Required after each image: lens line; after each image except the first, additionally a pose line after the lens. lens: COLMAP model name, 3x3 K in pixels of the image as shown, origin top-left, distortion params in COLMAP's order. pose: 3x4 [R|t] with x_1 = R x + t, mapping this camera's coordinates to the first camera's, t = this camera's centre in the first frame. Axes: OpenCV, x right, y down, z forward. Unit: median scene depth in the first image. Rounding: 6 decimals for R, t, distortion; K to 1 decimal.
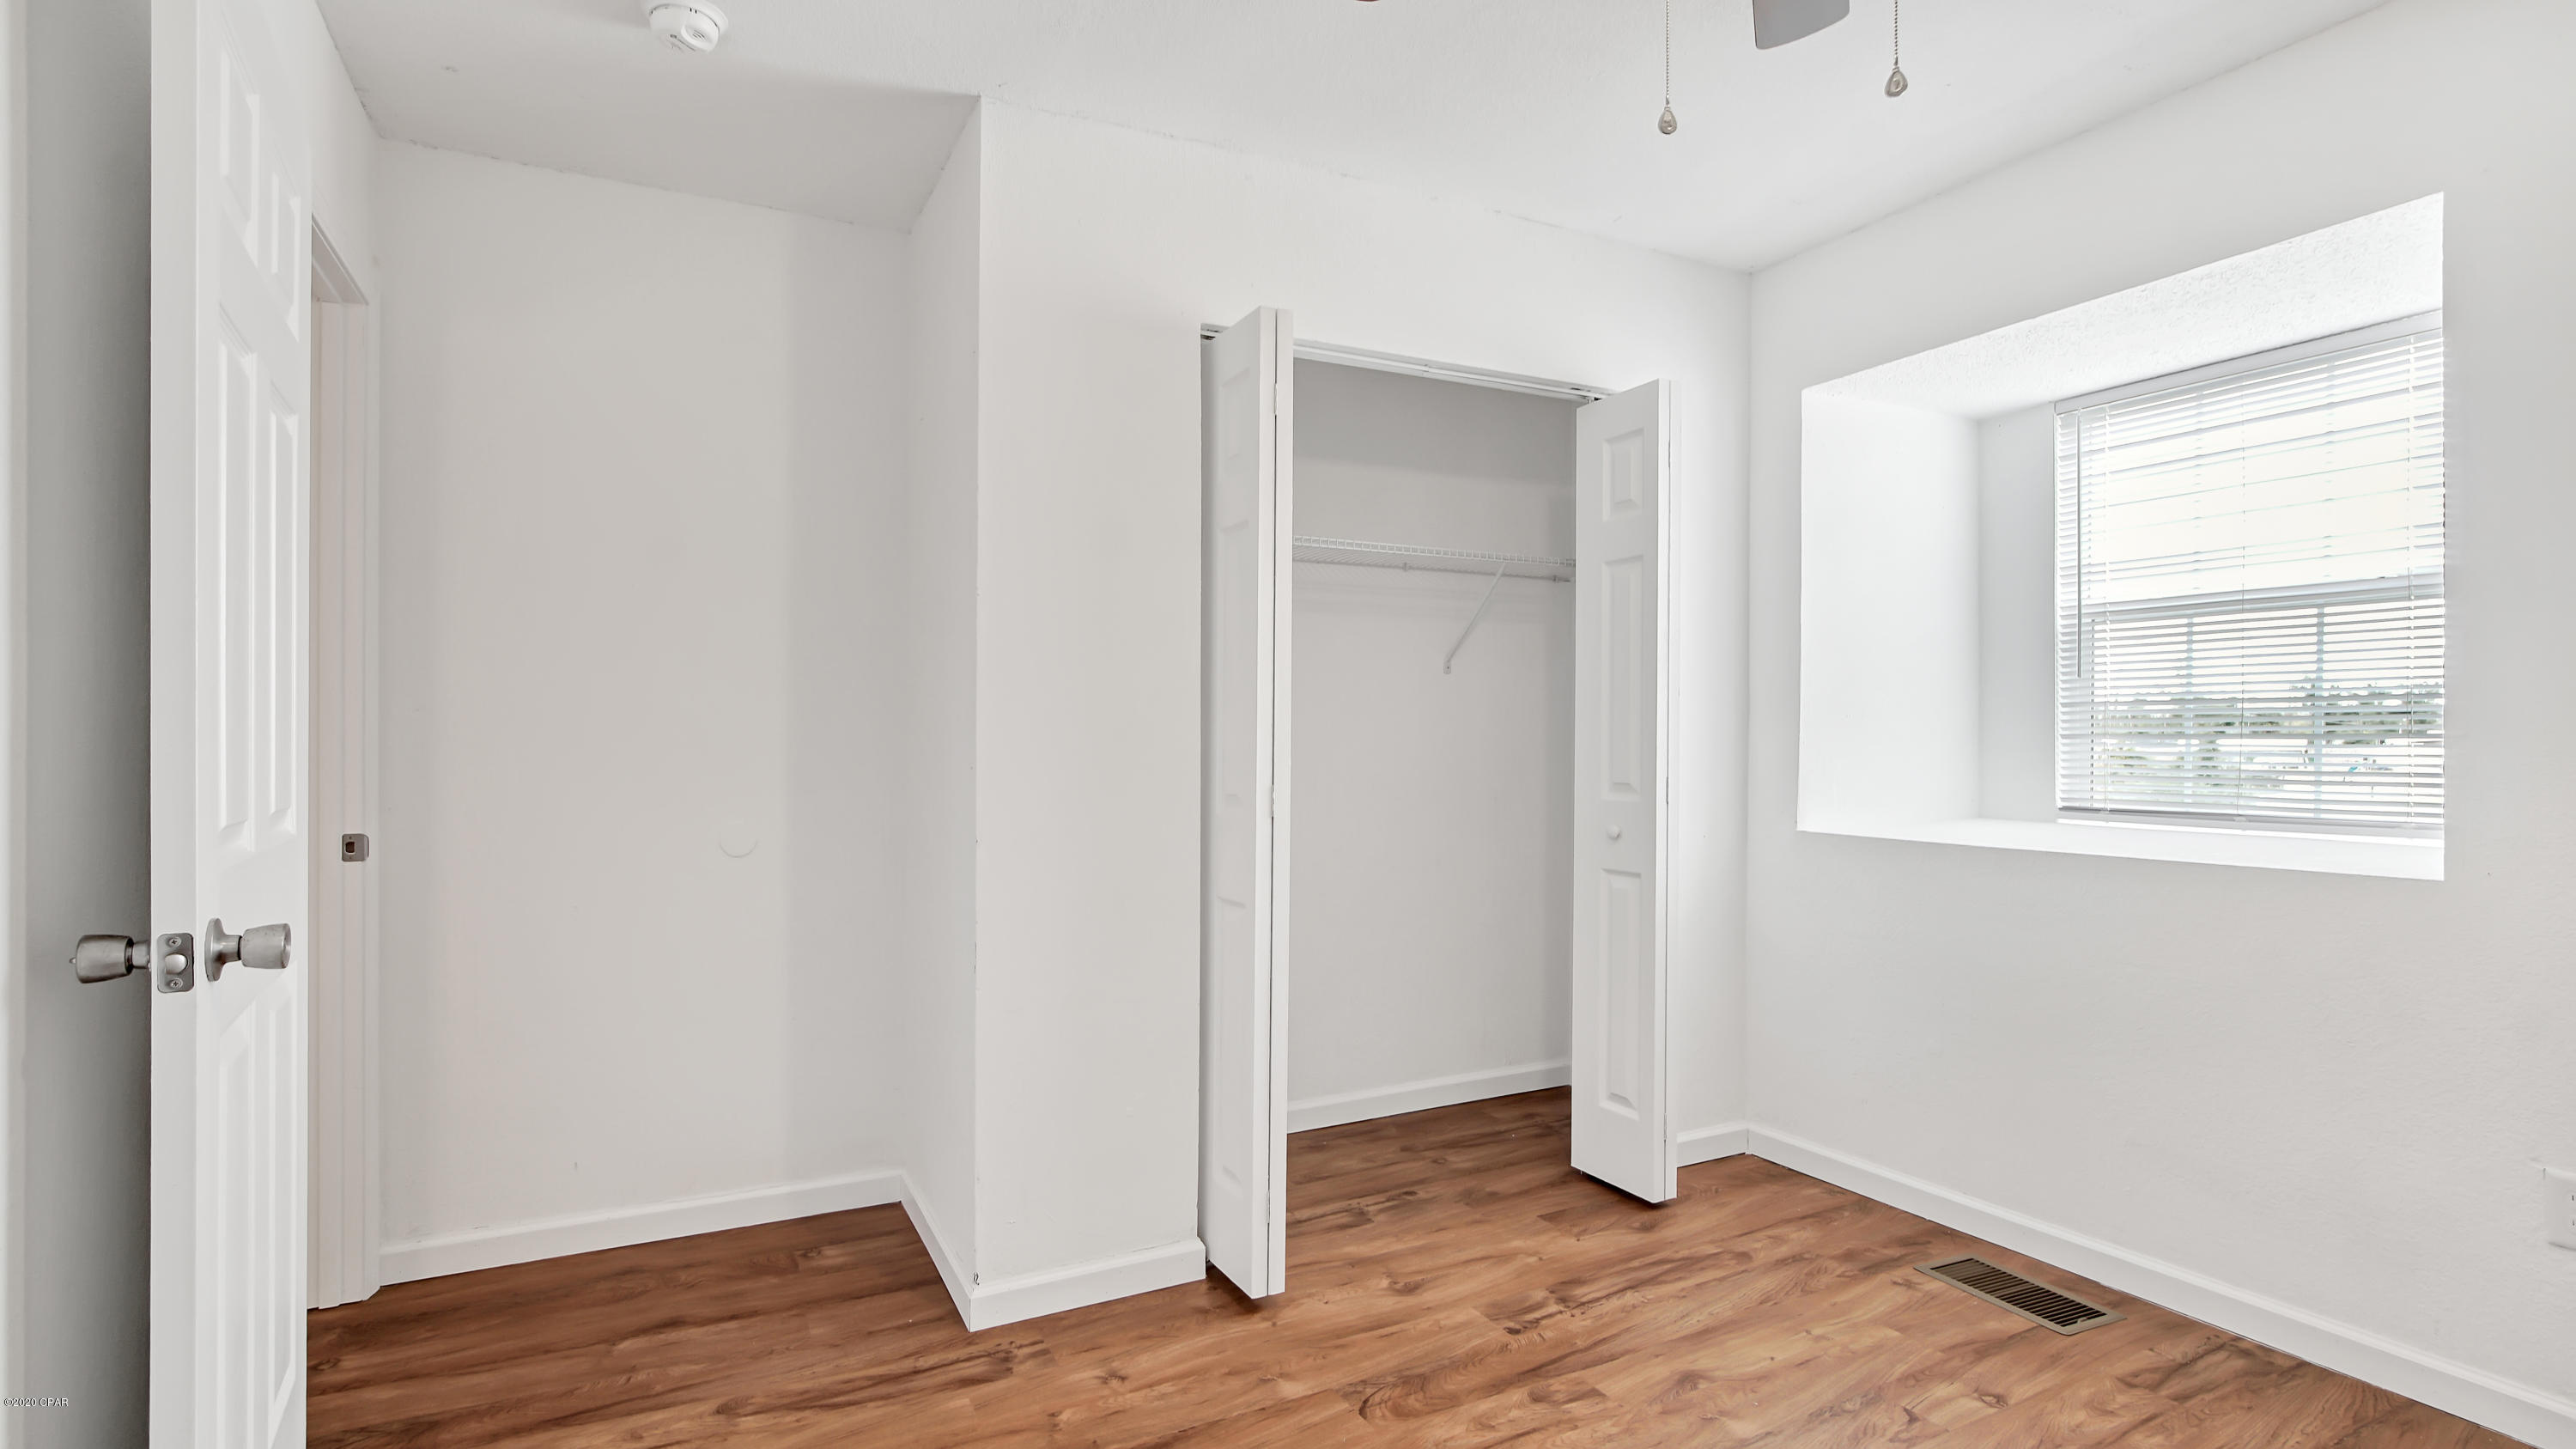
lens RADIAL K [[1194.0, 0, 1283.6], [0, 1194.0, 759.8], [0, 0, 1]] dist [-0.005901, 0.000905]
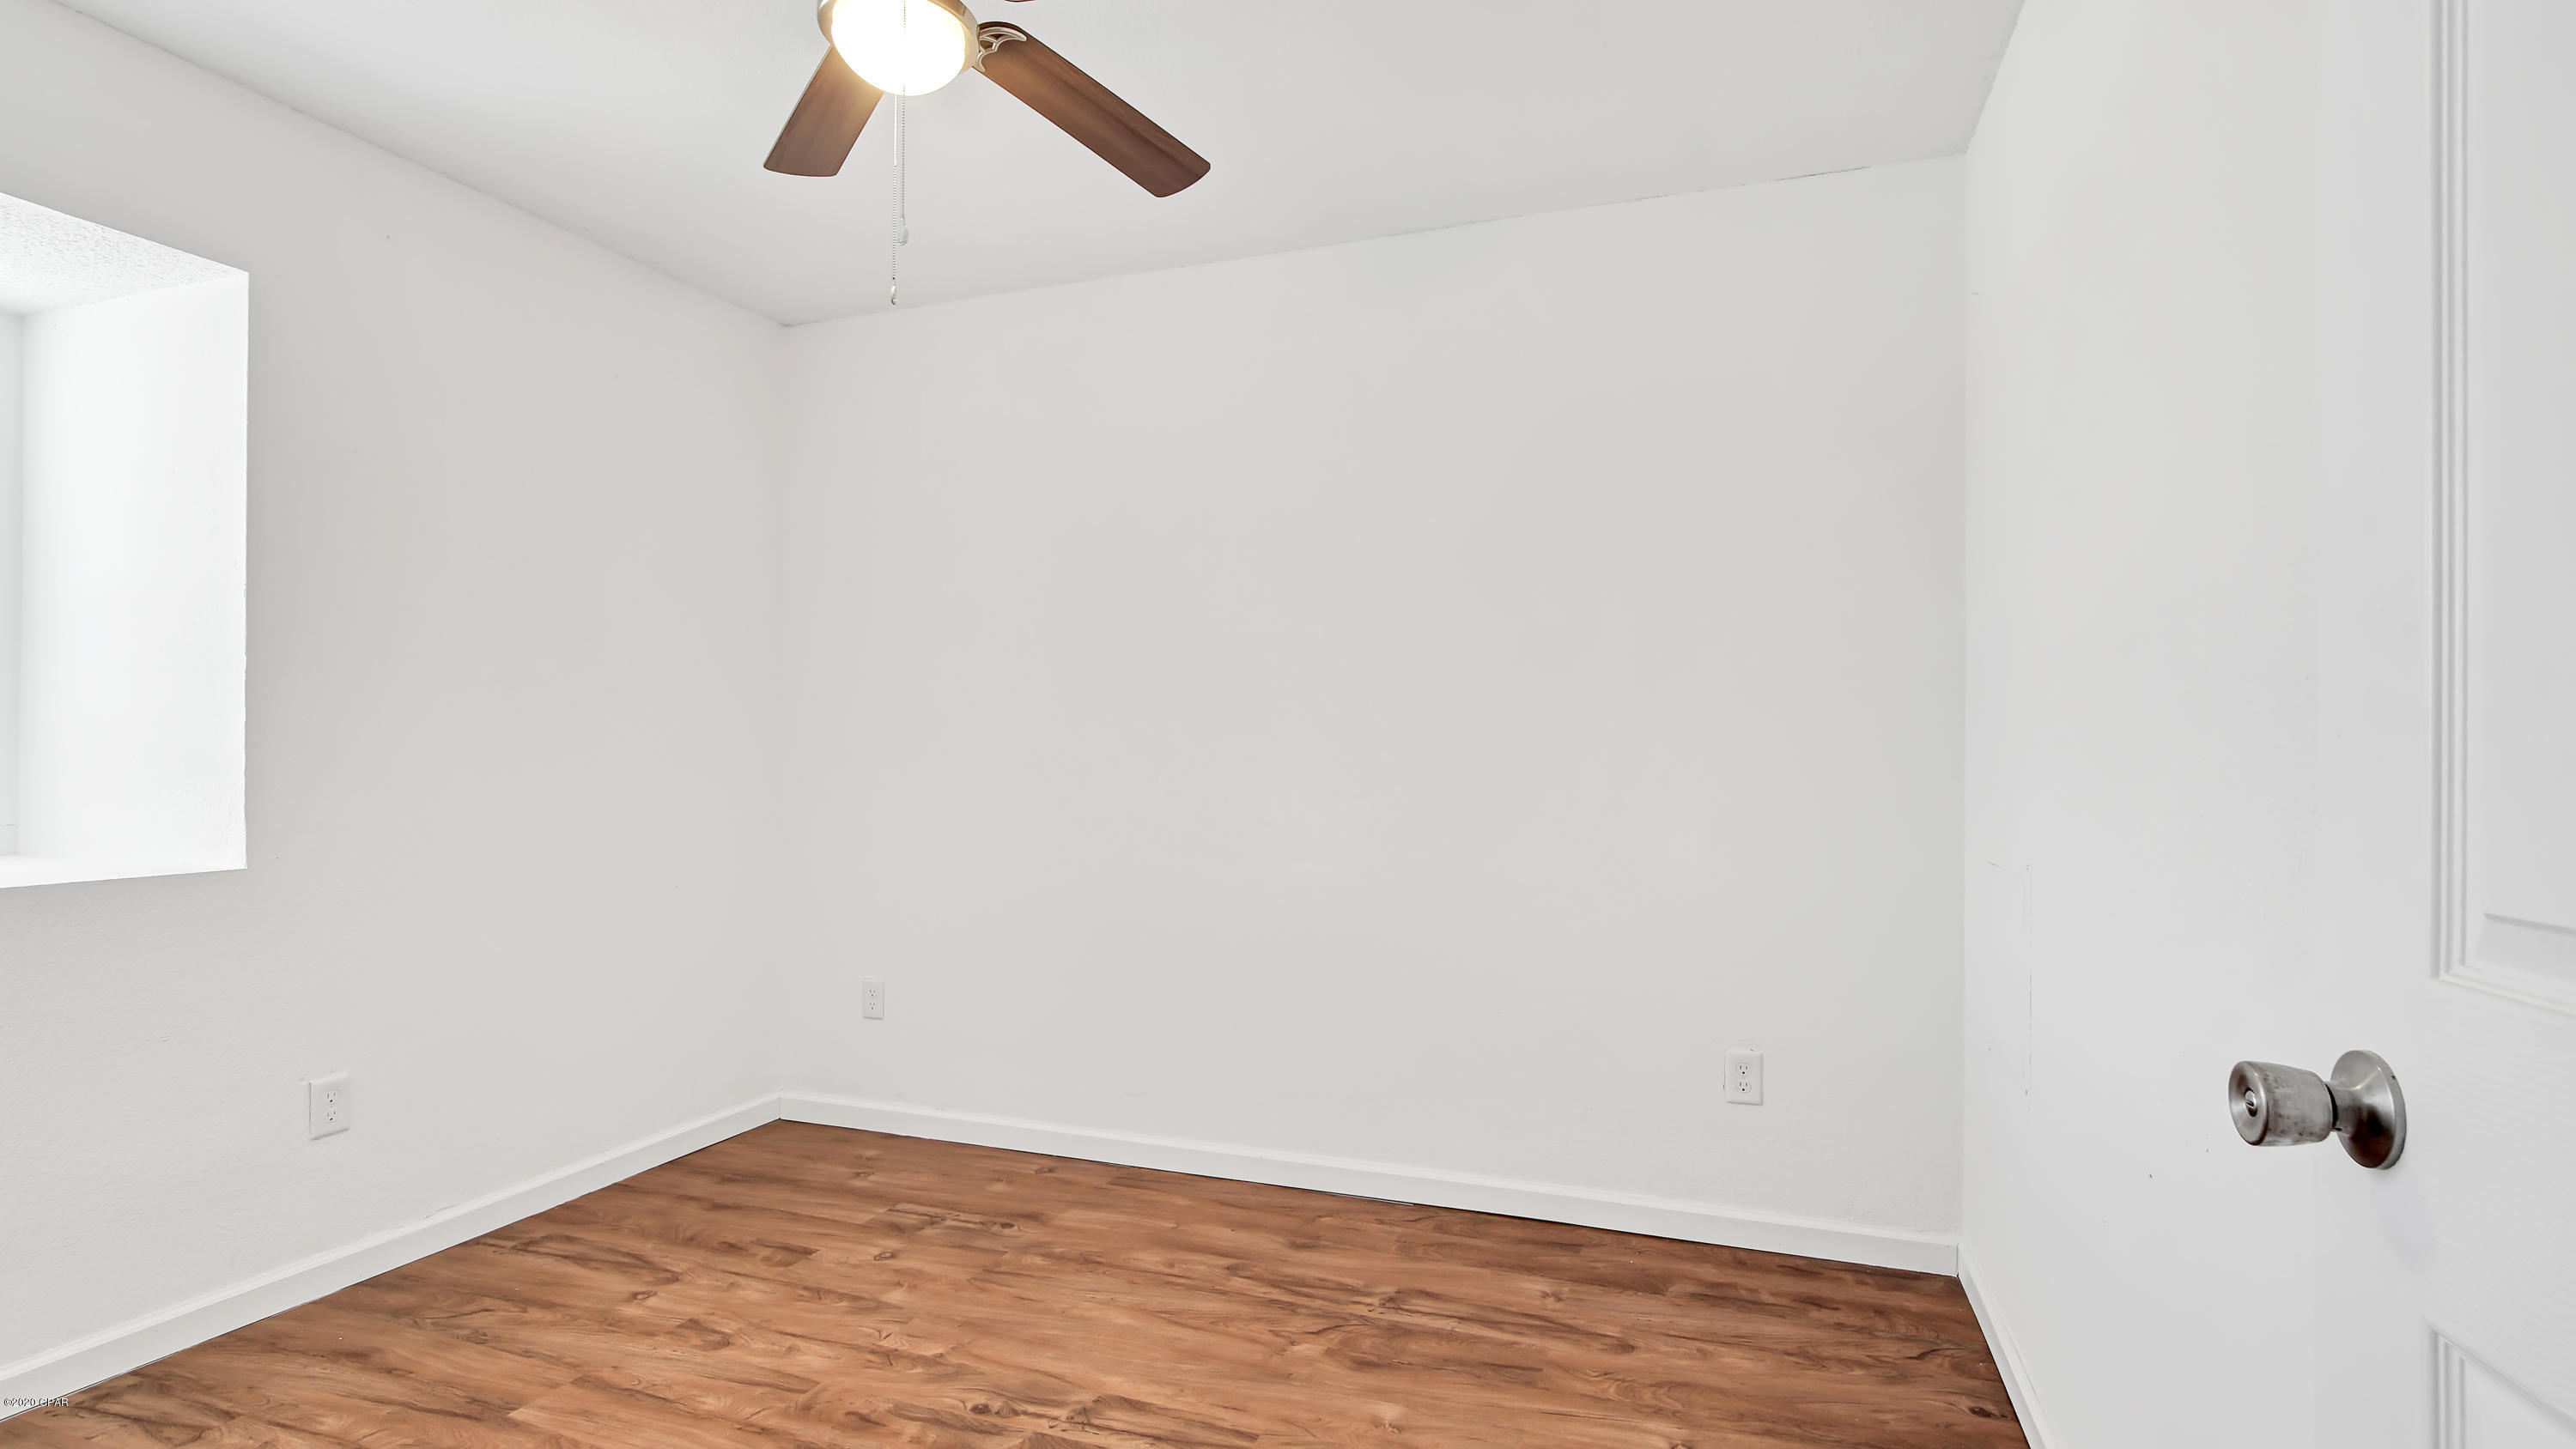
lens RADIAL K [[1193.6, 0, 1283.6], [0, 1193.6, 759.8], [0, 0, 1]] dist [-0.005901, 0.000905]
pose [[-0.672099, 0.000276, 0.740461, -0.564235], [0.009838, 0.999915, 0.008557, -0.001569], [-0.740396, 0.013036, -0.672044, 1.037495]]
